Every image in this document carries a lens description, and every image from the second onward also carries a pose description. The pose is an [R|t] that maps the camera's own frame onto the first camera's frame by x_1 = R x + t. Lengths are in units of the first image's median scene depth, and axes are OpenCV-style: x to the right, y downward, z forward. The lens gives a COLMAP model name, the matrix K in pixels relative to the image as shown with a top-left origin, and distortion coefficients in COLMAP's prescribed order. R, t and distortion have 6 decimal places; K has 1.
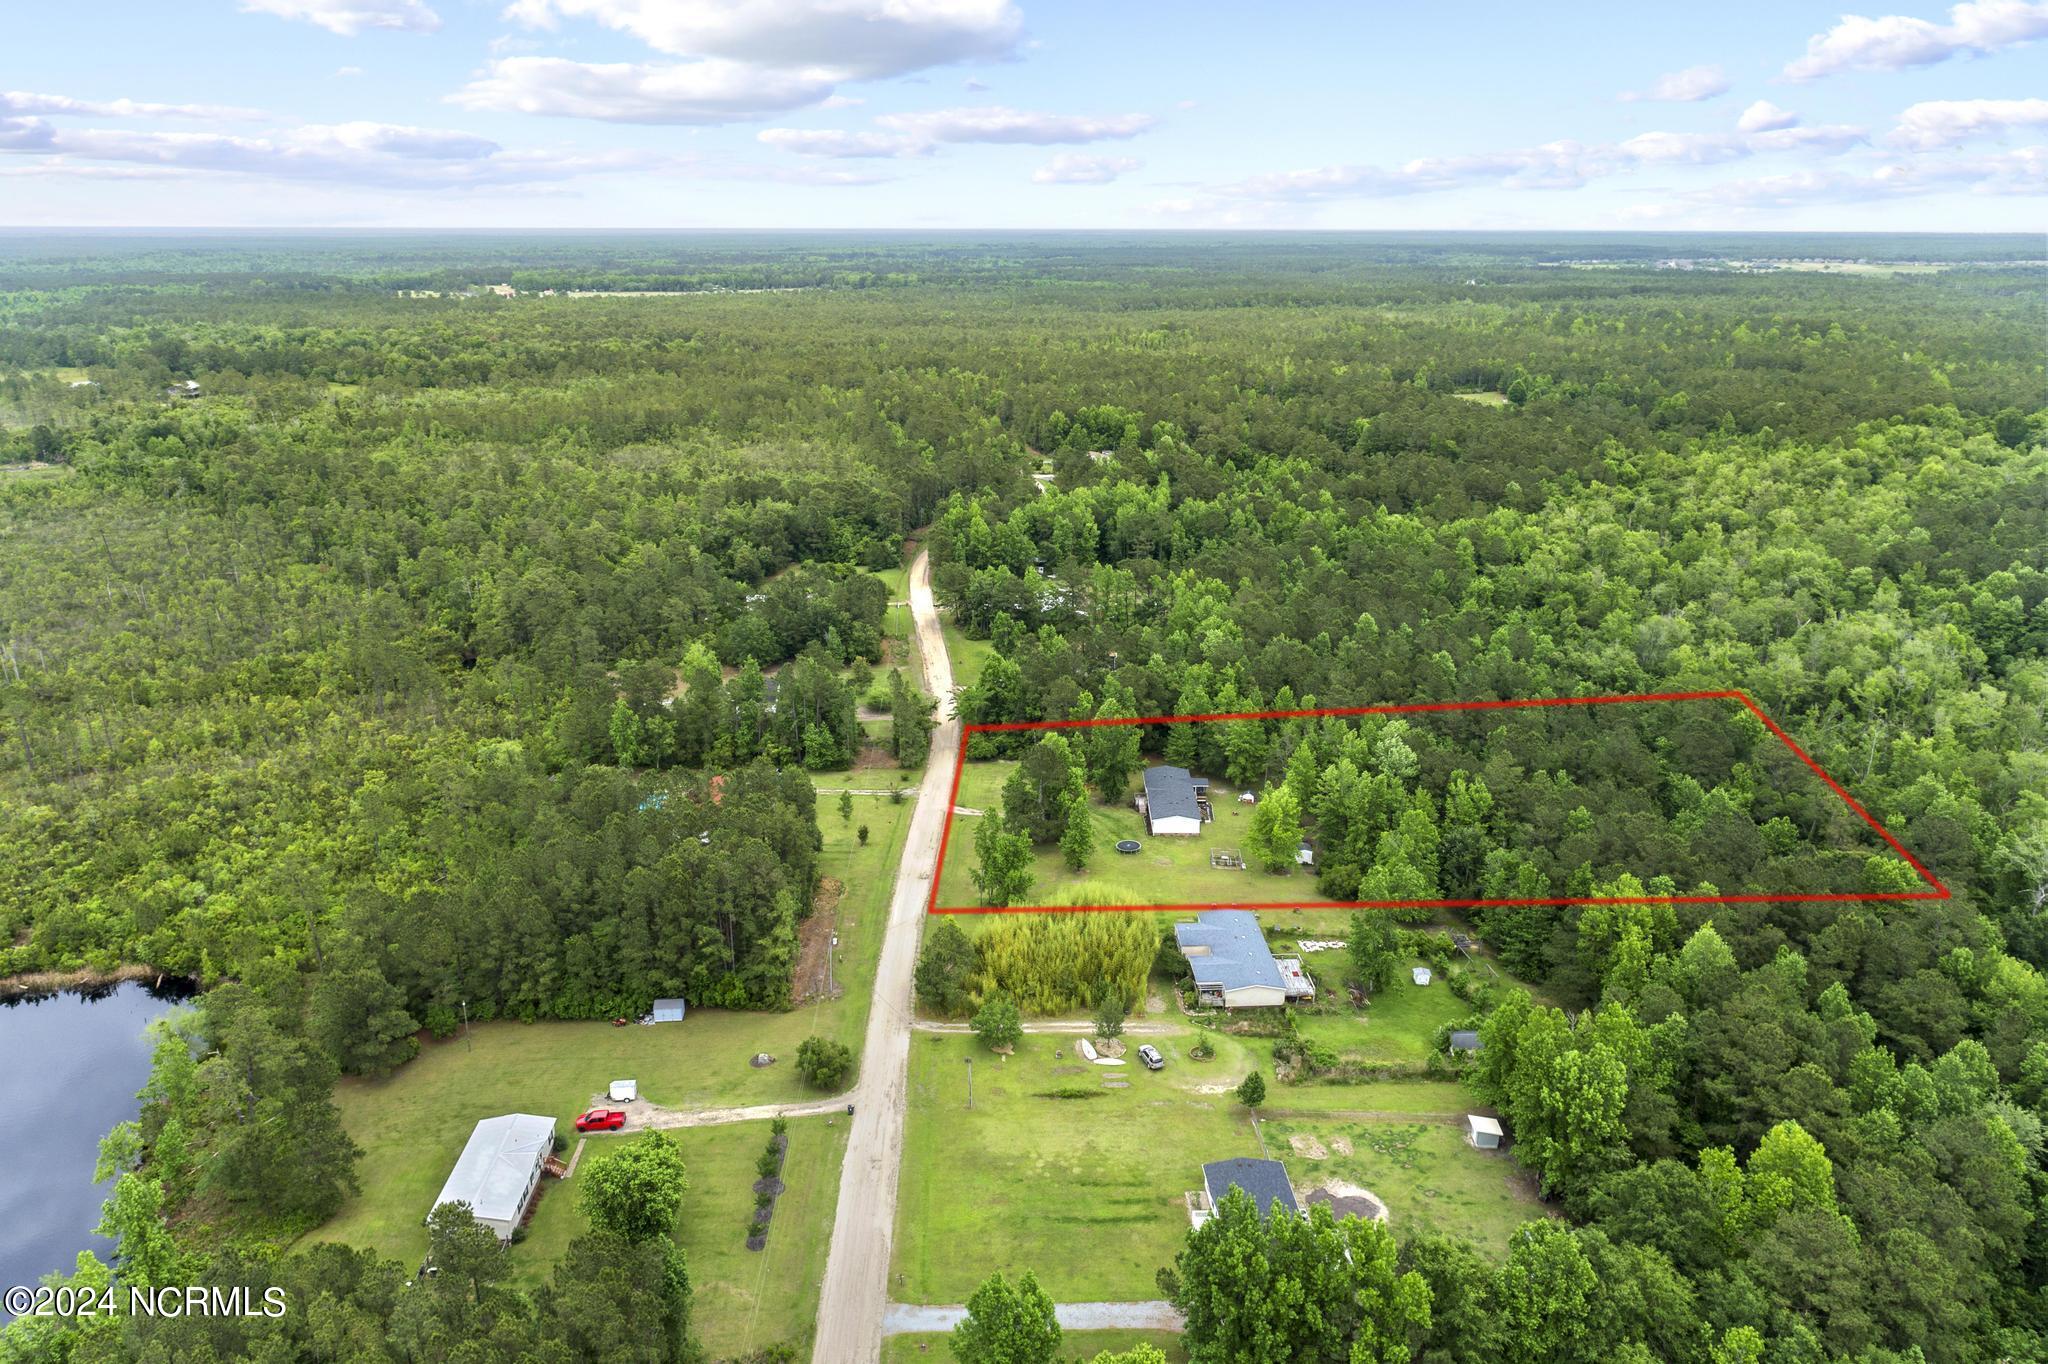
lens RADIAL K [[1349.4, 0, 1027.8], [0, 1349.4, 806.0], [0, 0, 1]] dist [0.008370, 0.005296]
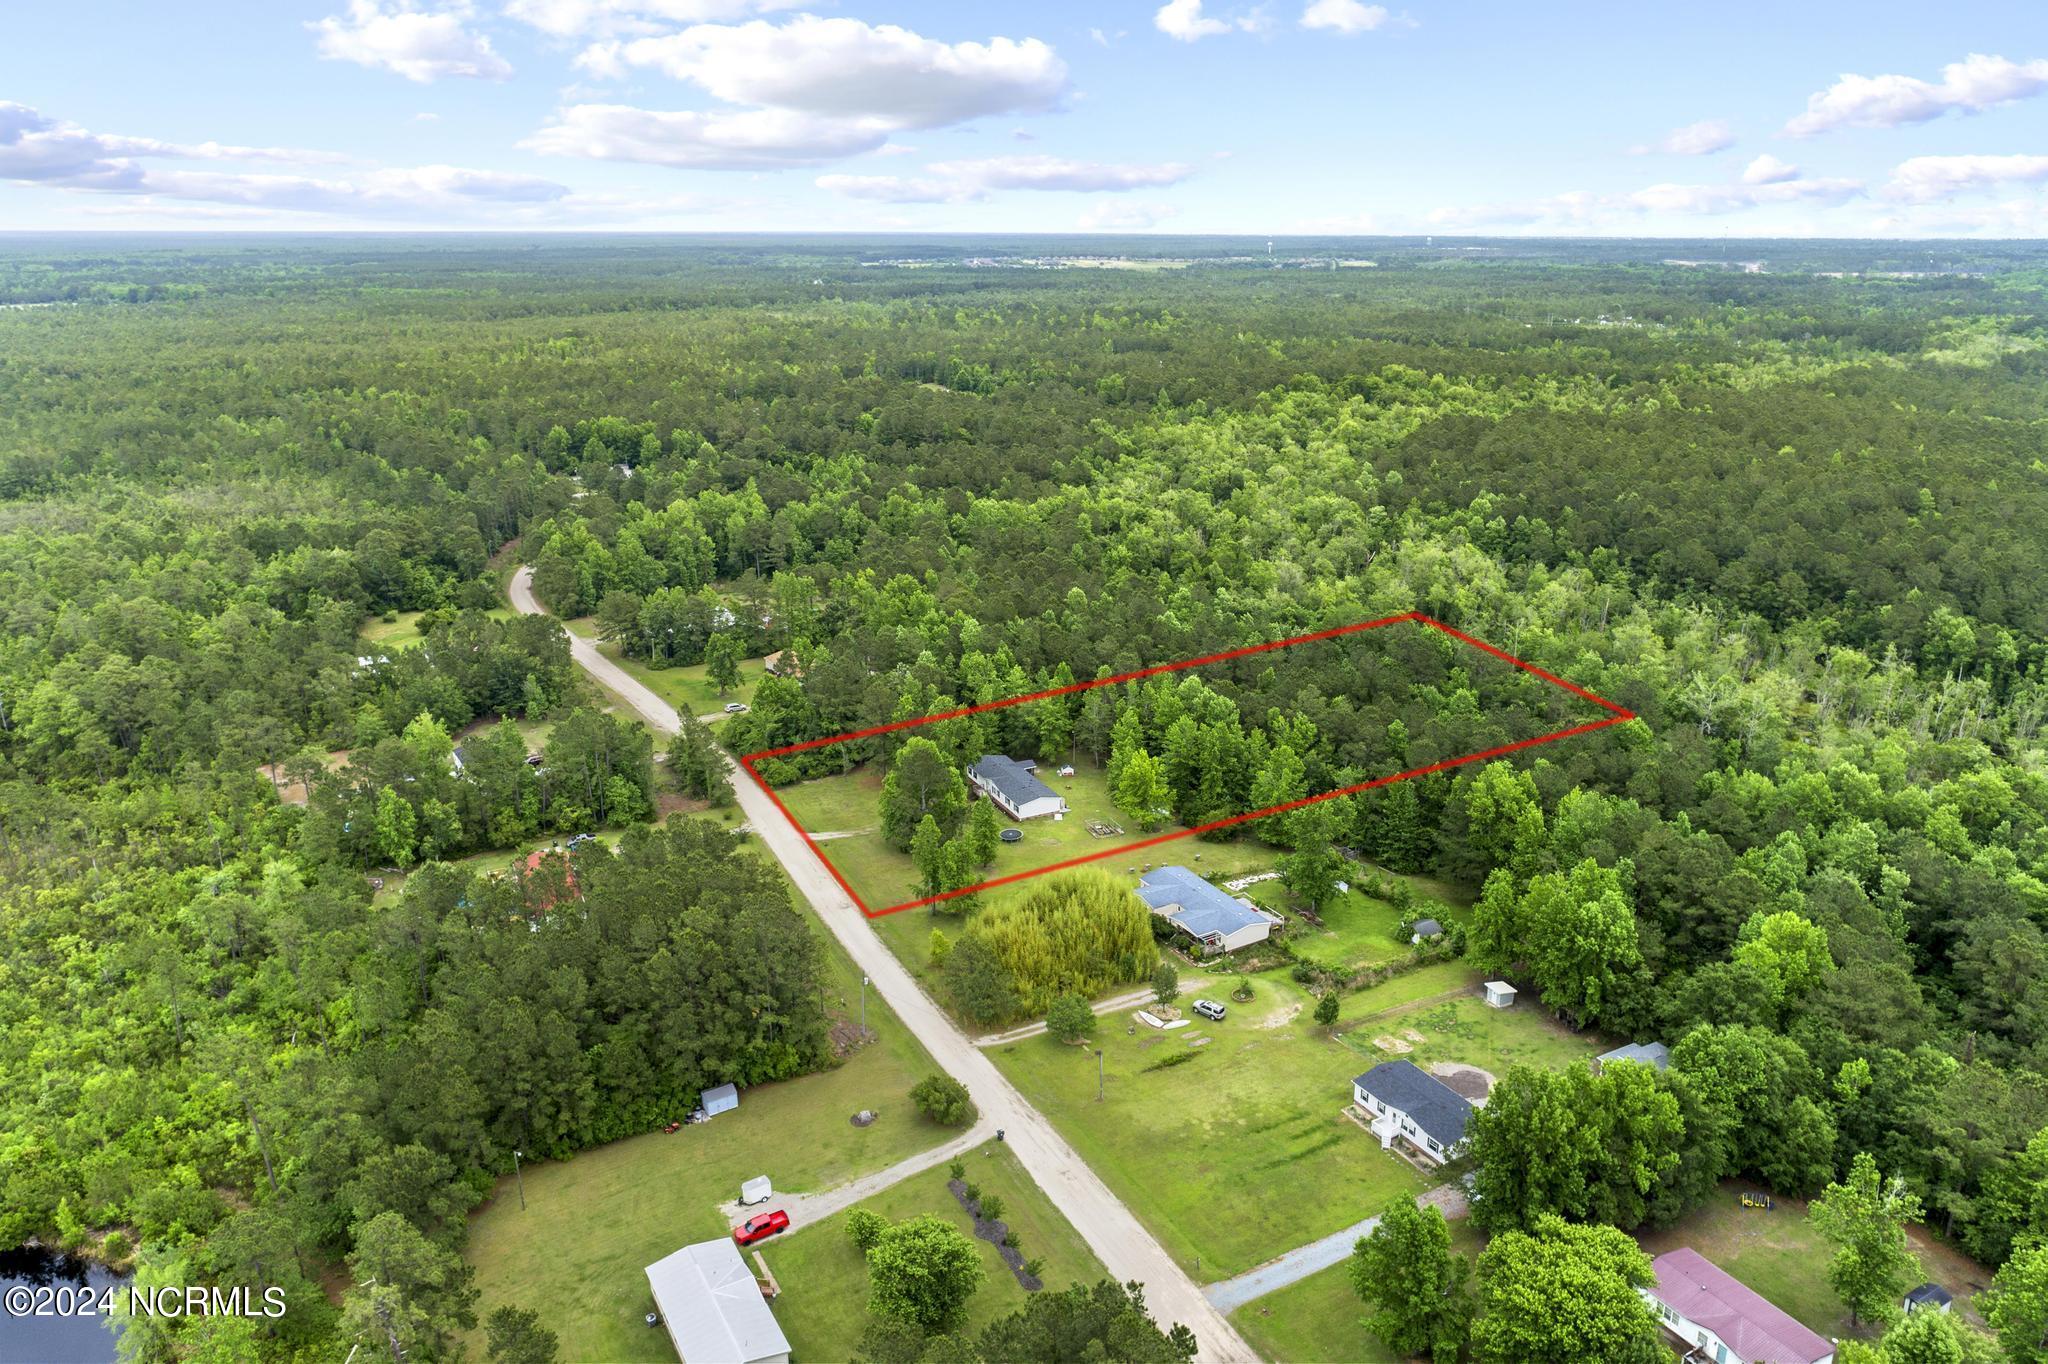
lens RADIAL K [[1387.5, 0, 1024.0], [0, 1387.5, 682.0], [0, 0, 1]] dist [-0.000806, 0.009697]
pose [[0.885639, -0.149025, 0.439813, -0.478523], [0.187146, 0.981331, -0.044340, -0.046563], [-0.424995, 0.121579, 0.896994, 0.047273]]
